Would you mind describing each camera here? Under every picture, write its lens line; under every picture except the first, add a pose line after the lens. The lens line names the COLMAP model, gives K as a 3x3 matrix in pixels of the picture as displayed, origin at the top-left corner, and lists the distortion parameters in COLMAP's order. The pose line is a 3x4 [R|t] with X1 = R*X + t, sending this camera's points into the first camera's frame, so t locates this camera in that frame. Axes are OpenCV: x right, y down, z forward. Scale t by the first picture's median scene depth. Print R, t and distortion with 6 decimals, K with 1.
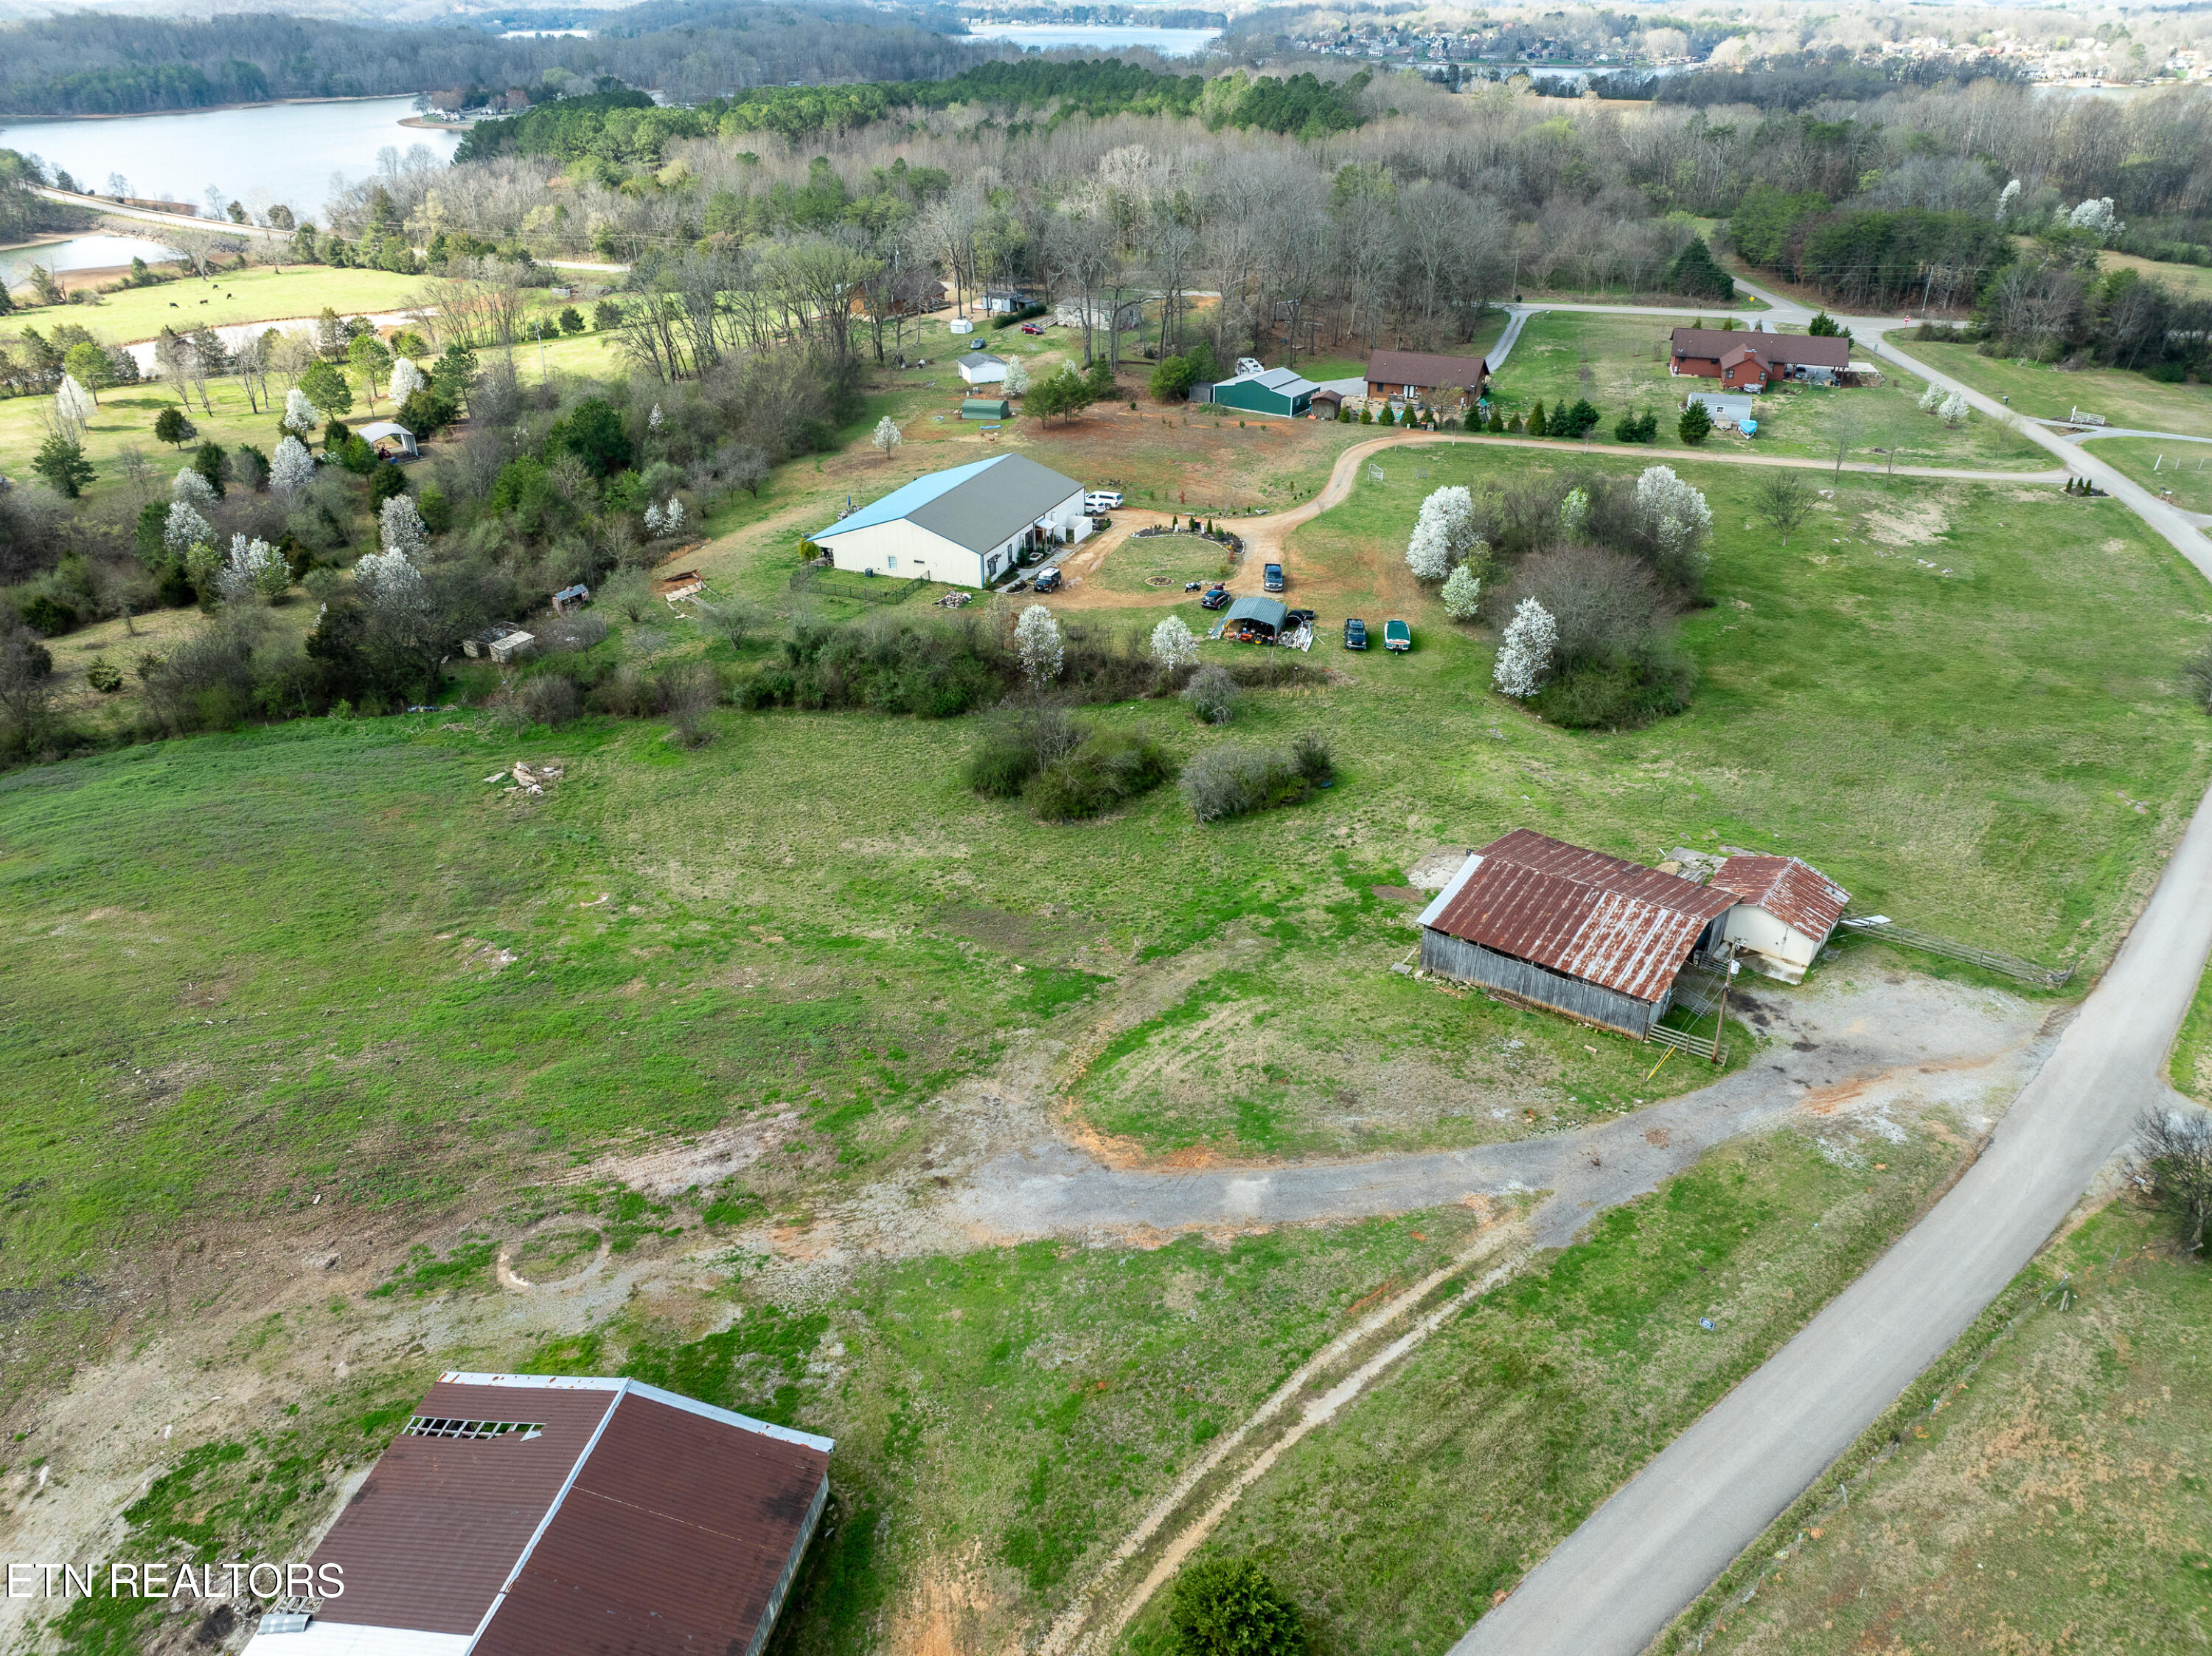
lens RADIAL K [[1565.4, 0, 1111.0], [0, 1565.4, 825.3], [0, 0, 1]] dist [-0.046649, 0.014536]
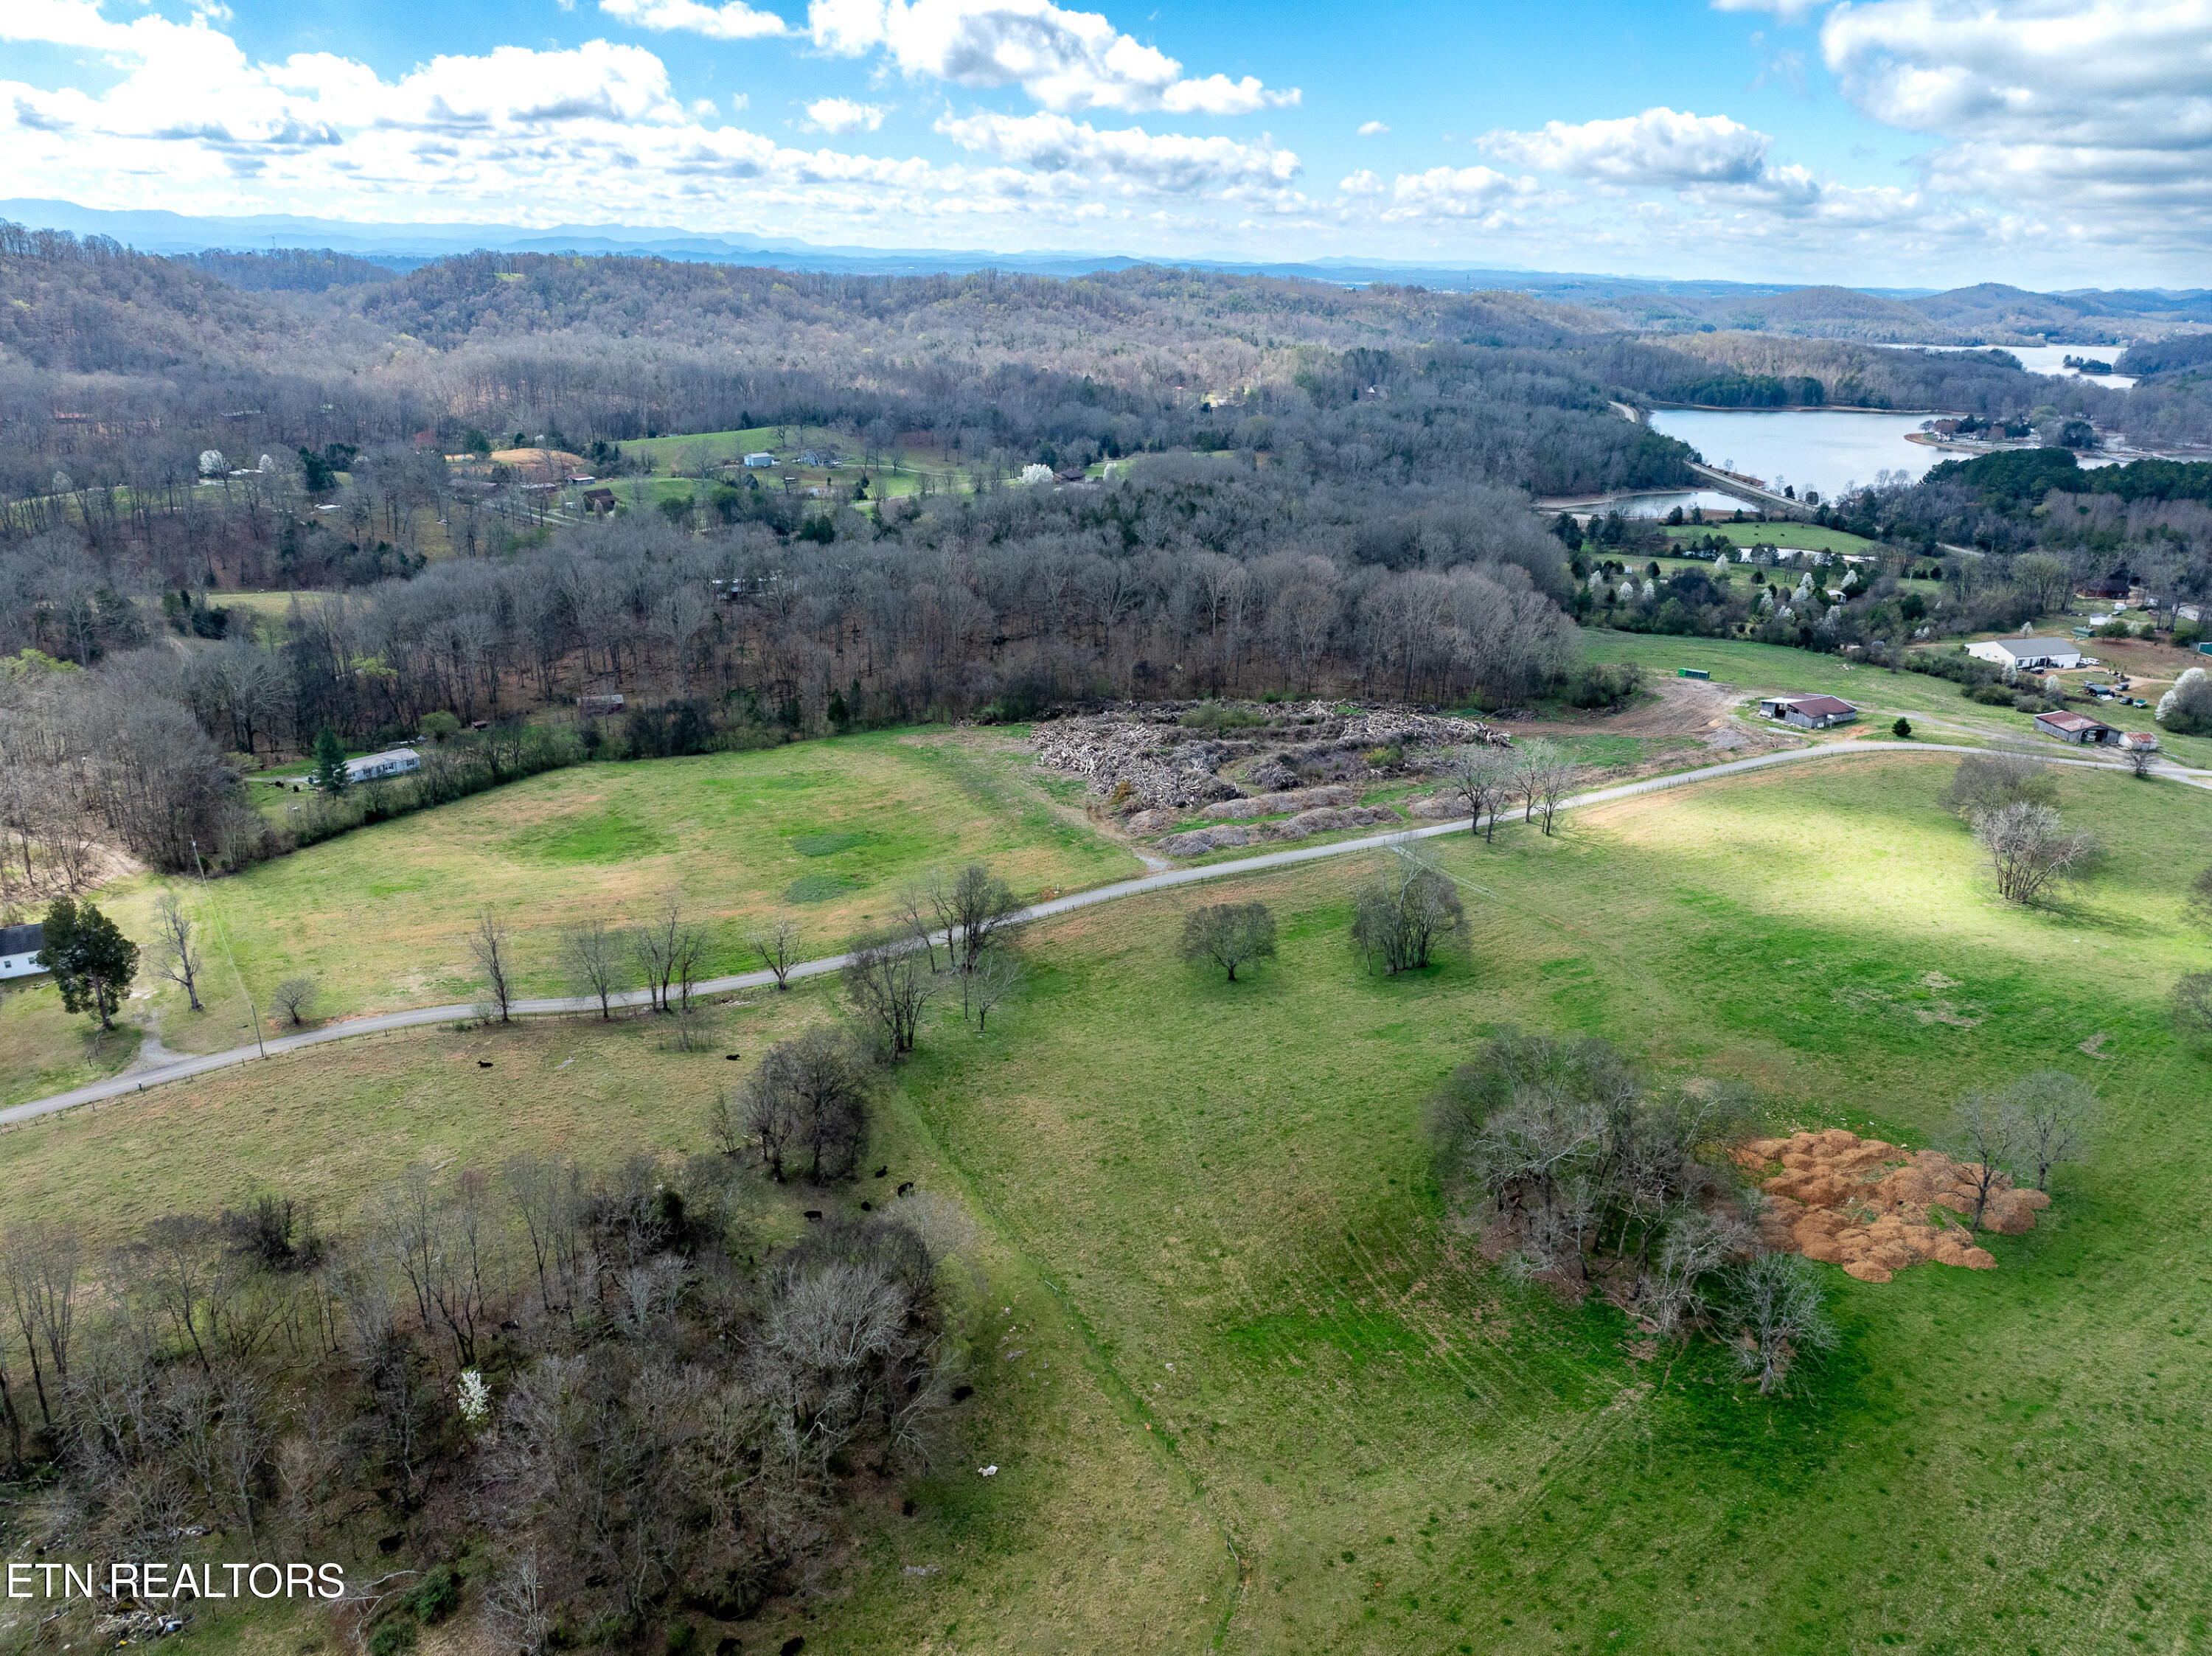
lens RADIAL K [[1557.2, 0, 1116.4], [0, 1557.2, 834.2], [0, 0, 1]] dist [-0.041208, 0.002459]
pose [[0.645052, 0.280401, -0.710833, 1.389897], [-0.382402, 0.923832, 0.017407, 1.052372], [0.661571, 0.260595, 0.703146, -2.985021]]
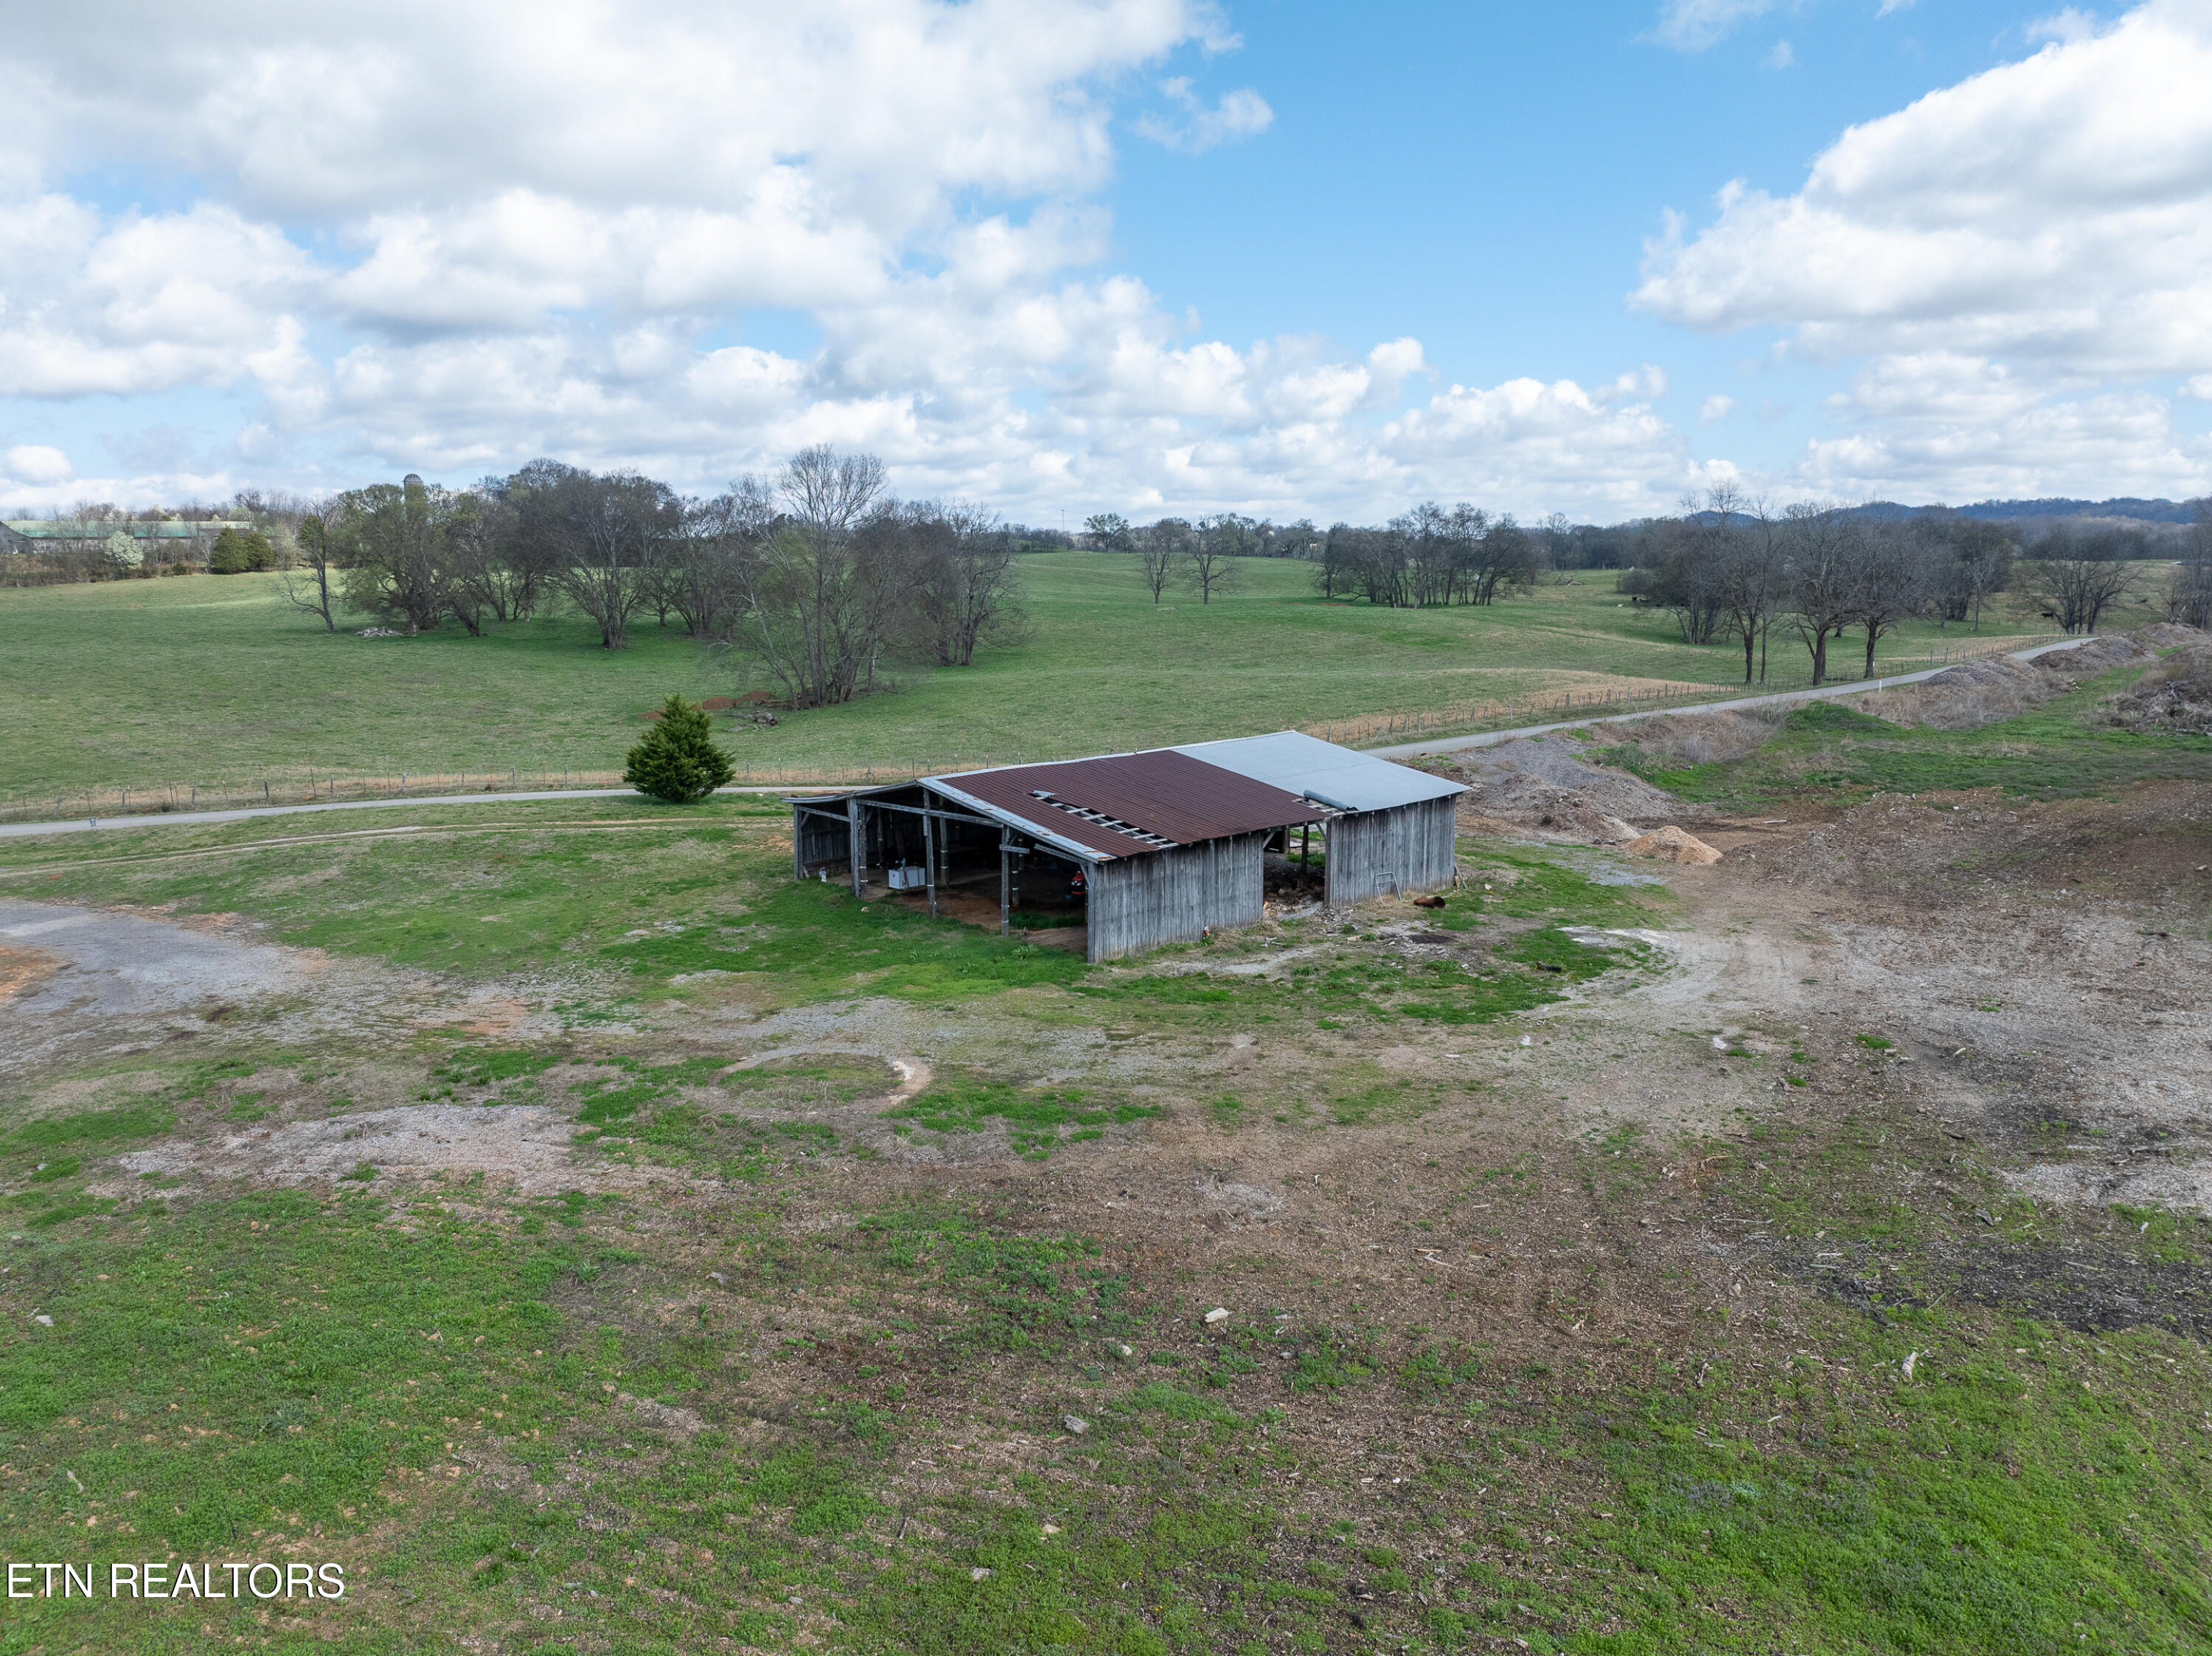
lens RADIAL K [[1557.2, 0, 1116.4], [0, 1557.2, 834.2], [0, 0, 1]] dist [-0.041208, 0.002459]
pose [[-0.815453, -0.087346, 0.572195, -0.454526], [0.287194, 0.797229, 0.530986, -0.011203], [-0.502550, 0.597325, -0.625017, 0.777091]]
